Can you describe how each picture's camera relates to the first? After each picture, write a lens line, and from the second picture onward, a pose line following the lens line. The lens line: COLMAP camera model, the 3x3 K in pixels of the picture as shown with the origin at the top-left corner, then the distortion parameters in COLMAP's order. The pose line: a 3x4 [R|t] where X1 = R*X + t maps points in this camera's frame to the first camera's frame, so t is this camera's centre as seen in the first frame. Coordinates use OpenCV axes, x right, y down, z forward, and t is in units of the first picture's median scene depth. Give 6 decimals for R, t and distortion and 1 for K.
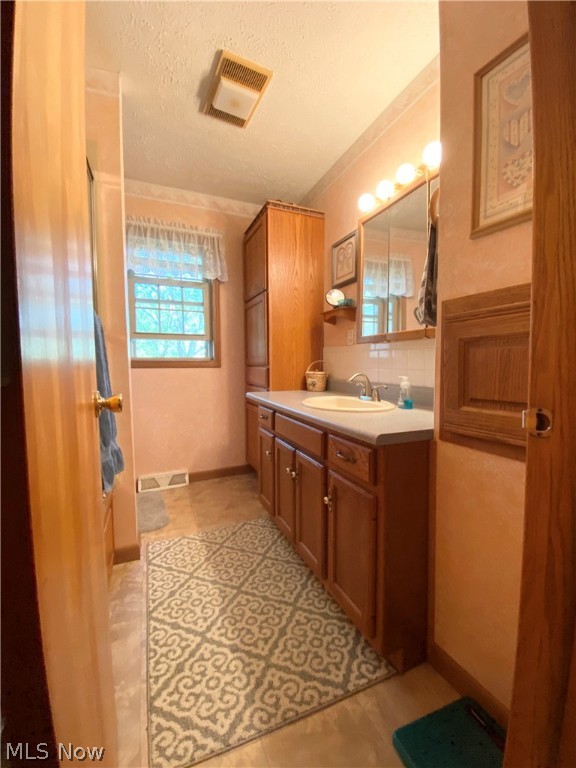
lens RADIAL K [[311.1, 0, 286.2], [0, 311.1, 381.7], [0, 0, 1]] dist [-0.006723, -0.006430]
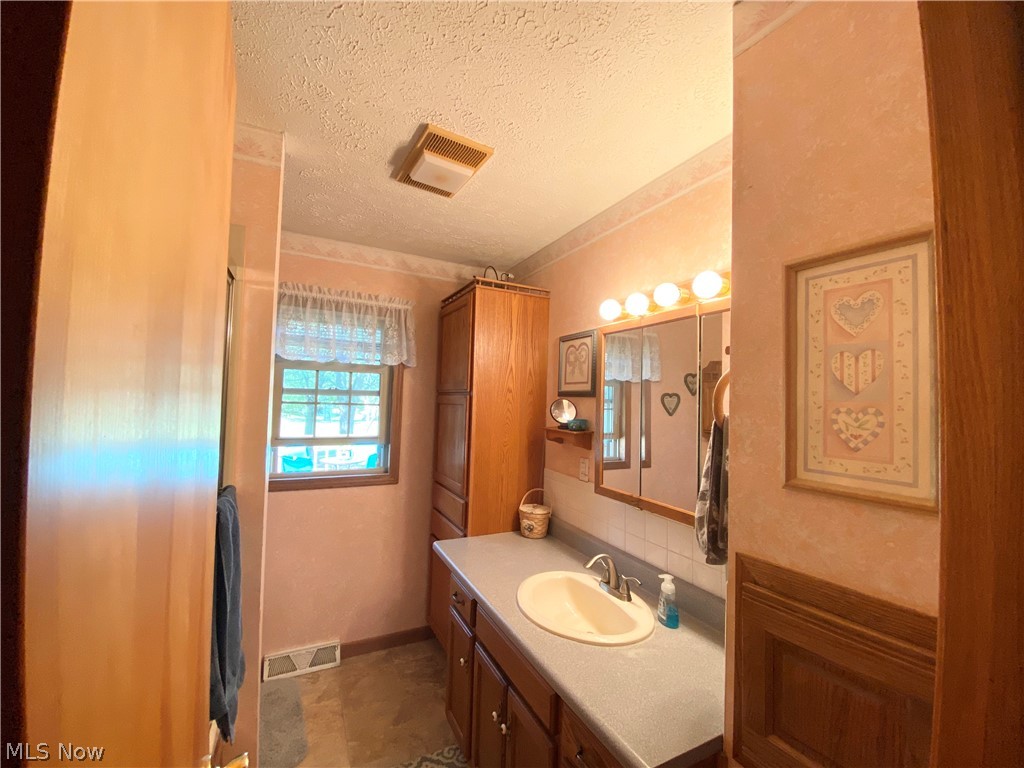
lens RADIAL K [[414.8, 0, 507.5], [0, 414.8, 395.1], [0, 0, 1]] dist [-0.006723, -0.006430]
pose [[0.997783, 0.039097, 0.053848, -0.025566], [-0.033275, 0.993909, -0.105065, -0.189760], [-0.057628, 0.103040, 0.993006, 0.033444]]
